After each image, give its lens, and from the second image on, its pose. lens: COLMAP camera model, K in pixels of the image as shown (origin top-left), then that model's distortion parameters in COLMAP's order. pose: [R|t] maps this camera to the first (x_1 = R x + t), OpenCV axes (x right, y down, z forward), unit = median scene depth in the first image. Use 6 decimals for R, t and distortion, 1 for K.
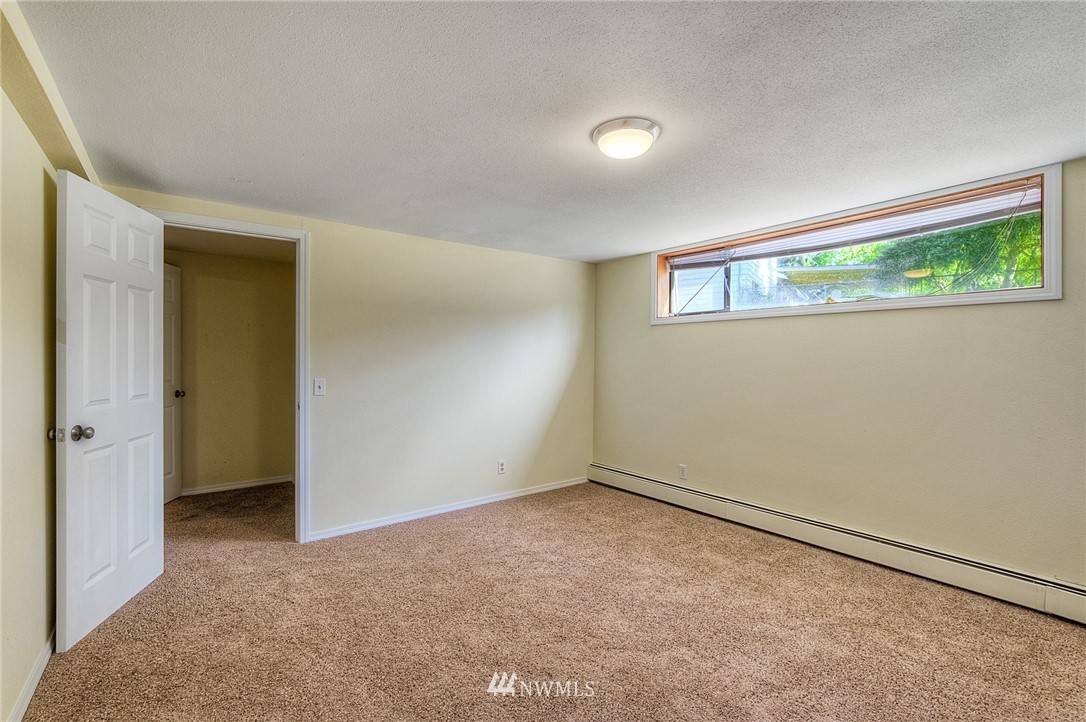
lens RADIAL K [[475.6, 0, 543.0], [0, 475.6, 361.0], [0, 0, 1]] dist [-0.001354, -0.000197]
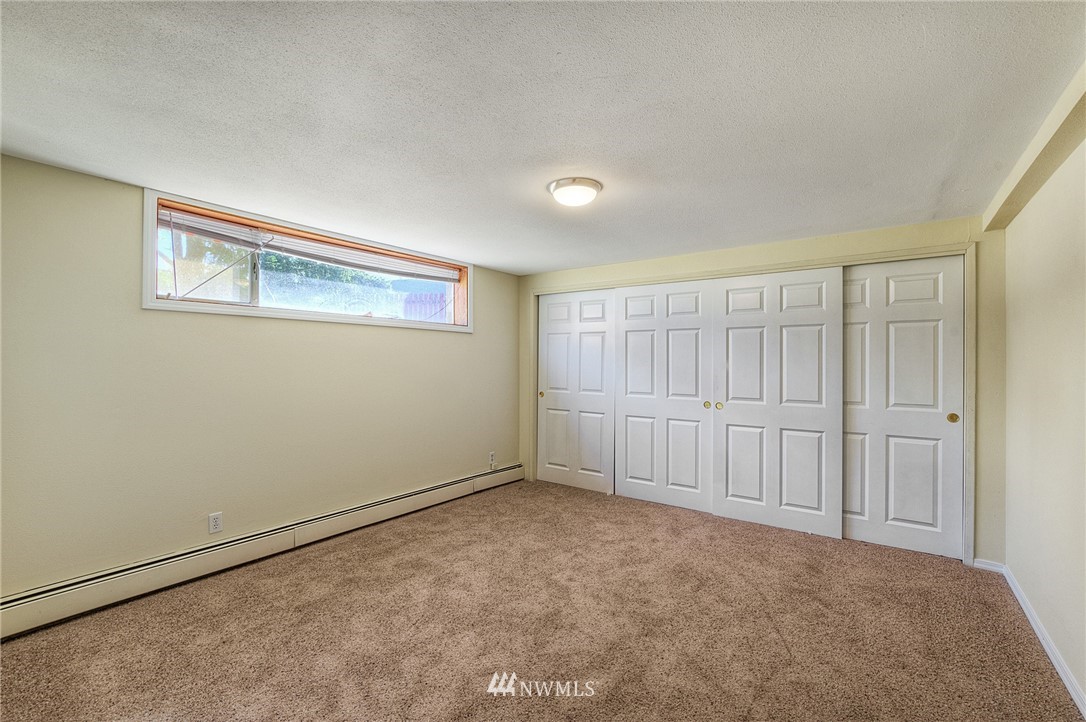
lens RADIAL K [[475.6, 0, 543.0], [0, 475.6, 361.0], [0, 0, 1]] dist [-0.001354, -0.000197]
pose [[-0.266366, -0.006302, 0.963851, -0.675287], [-0.000128, 0.999979, 0.006503, -0.018422], [-0.963872, 0.001609, -0.266361, 0.929421]]
